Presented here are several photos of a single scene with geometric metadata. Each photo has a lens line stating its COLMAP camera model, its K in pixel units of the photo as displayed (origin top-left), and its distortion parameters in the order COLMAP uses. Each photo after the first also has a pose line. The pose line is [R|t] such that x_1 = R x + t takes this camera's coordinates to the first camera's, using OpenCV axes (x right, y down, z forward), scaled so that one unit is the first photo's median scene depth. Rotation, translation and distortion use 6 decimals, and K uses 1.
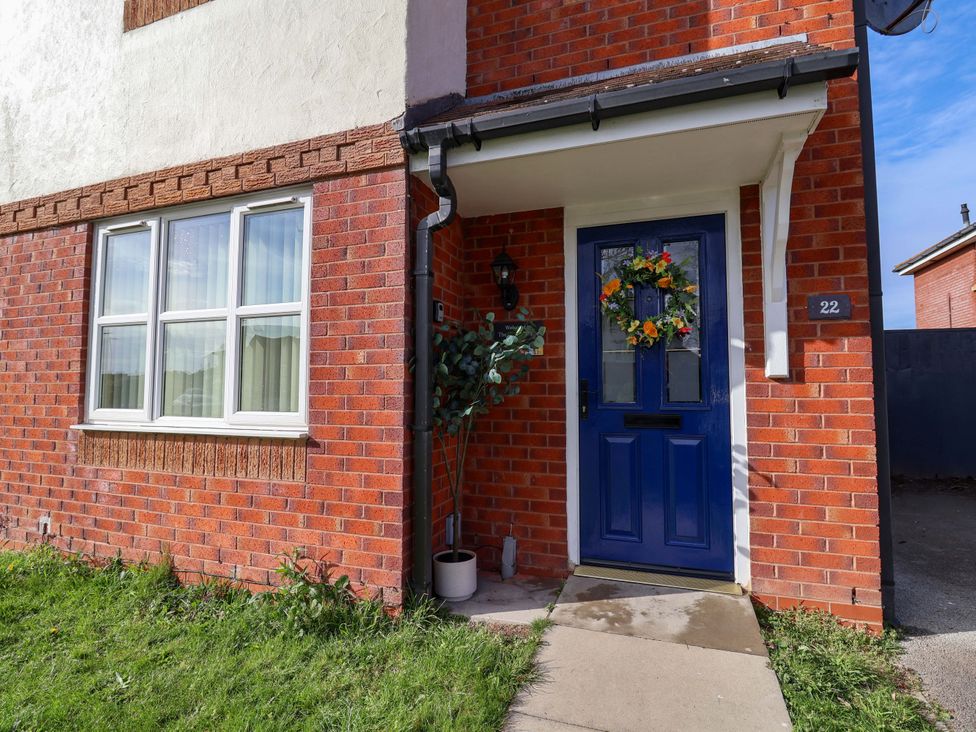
lens RADIAL K [[510.9, 0, 487.9], [0, 510.9, 363.5], [0, 0, 1]] dist [0.001774, -0.014060]
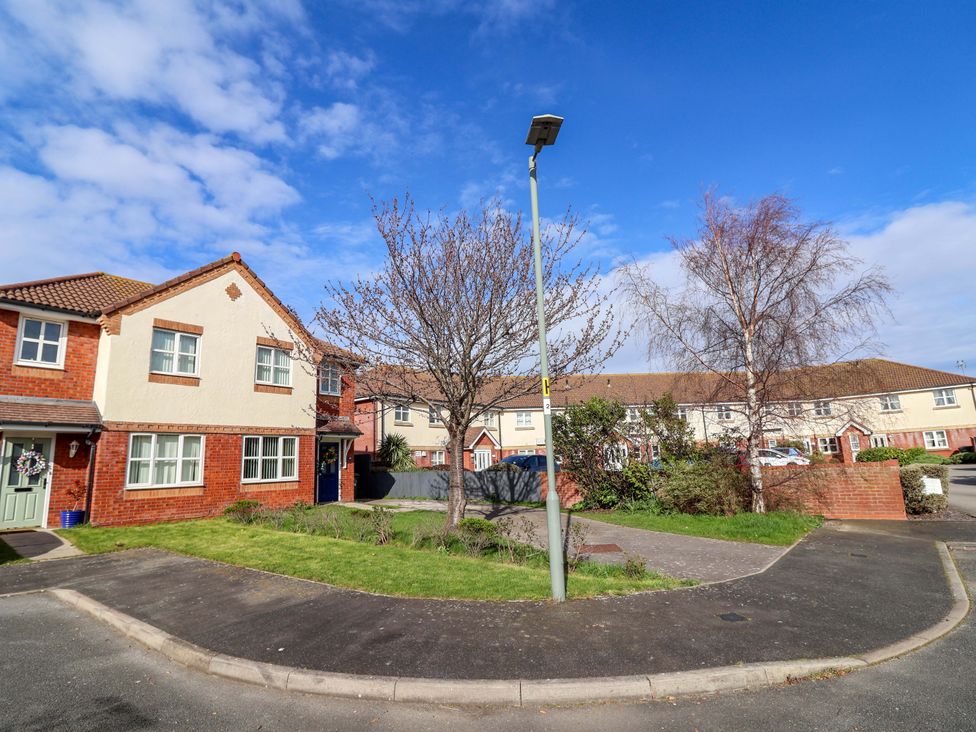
lens RADIAL K [[500.2, 0, 483.6], [0, 500.2, 367.8], [0, 0, 1]] dist [0.001576, -0.020190]
pose [[0.300766, 0.170093, 0.938407, -5.235709], [-0.010153, 0.984482, -0.175190, -0.141705], [-0.953644, 0.043163, 0.297826, -2.745752]]
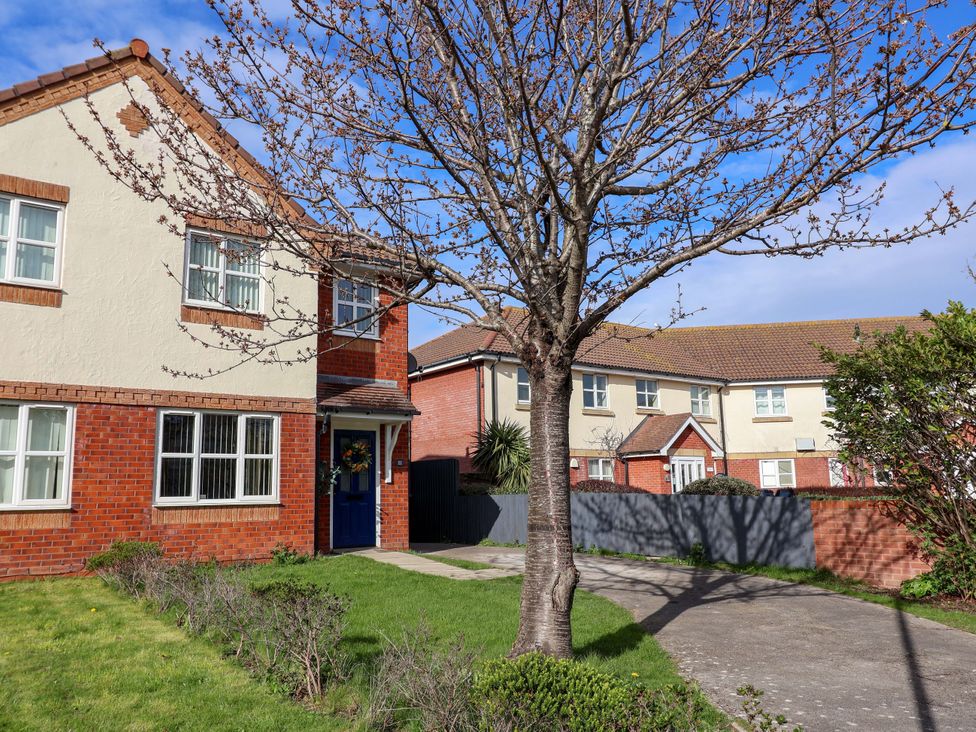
lens RADIAL K [[780.3, 0, 488.0], [0, 780.3, 366.0], [0, 0, 1]] dist [0.007699, 0.006447]
pose [[0.542005, 0.127293, 0.830679, -3.405235], [-0.024543, 0.990438, -0.135760, -0.052744], [-0.840017, 0.053195, 0.539946, -2.349073]]
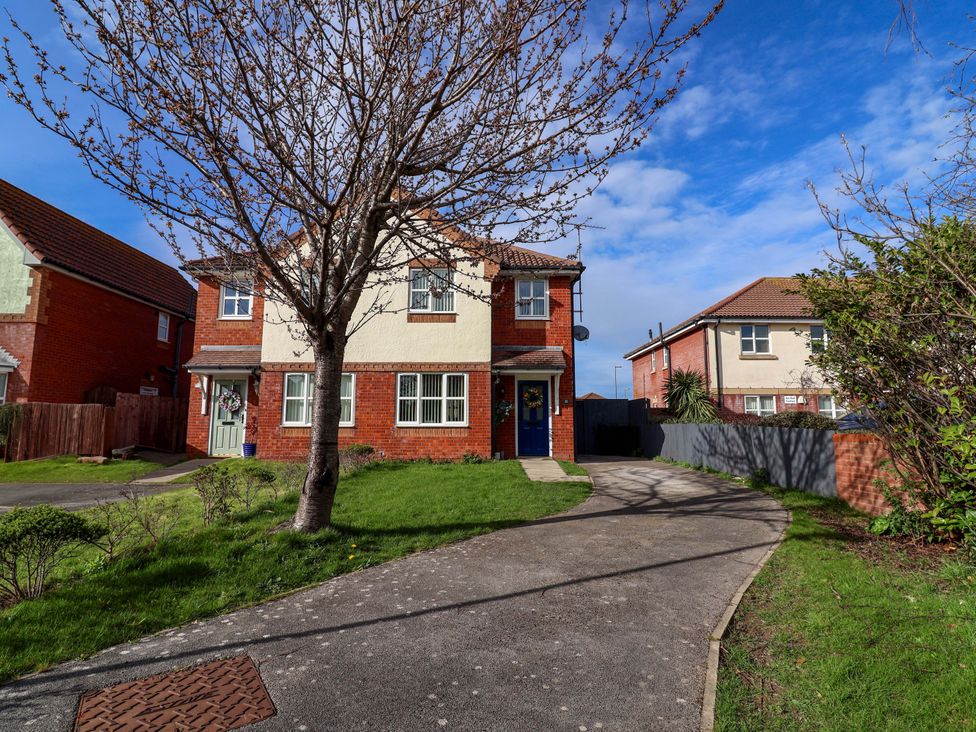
lens RADIAL K [[510.9, 0, 487.9], [0, 510.9, 363.5], [0, 0, 1]] dist [0.001774, -0.014060]
pose [[0.939253, 0.044481, 0.340330, -1.785772], [-0.020387, 0.997046, -0.074051, -0.090264], [-0.342619, 0.062614, 0.937386, -3.468089]]
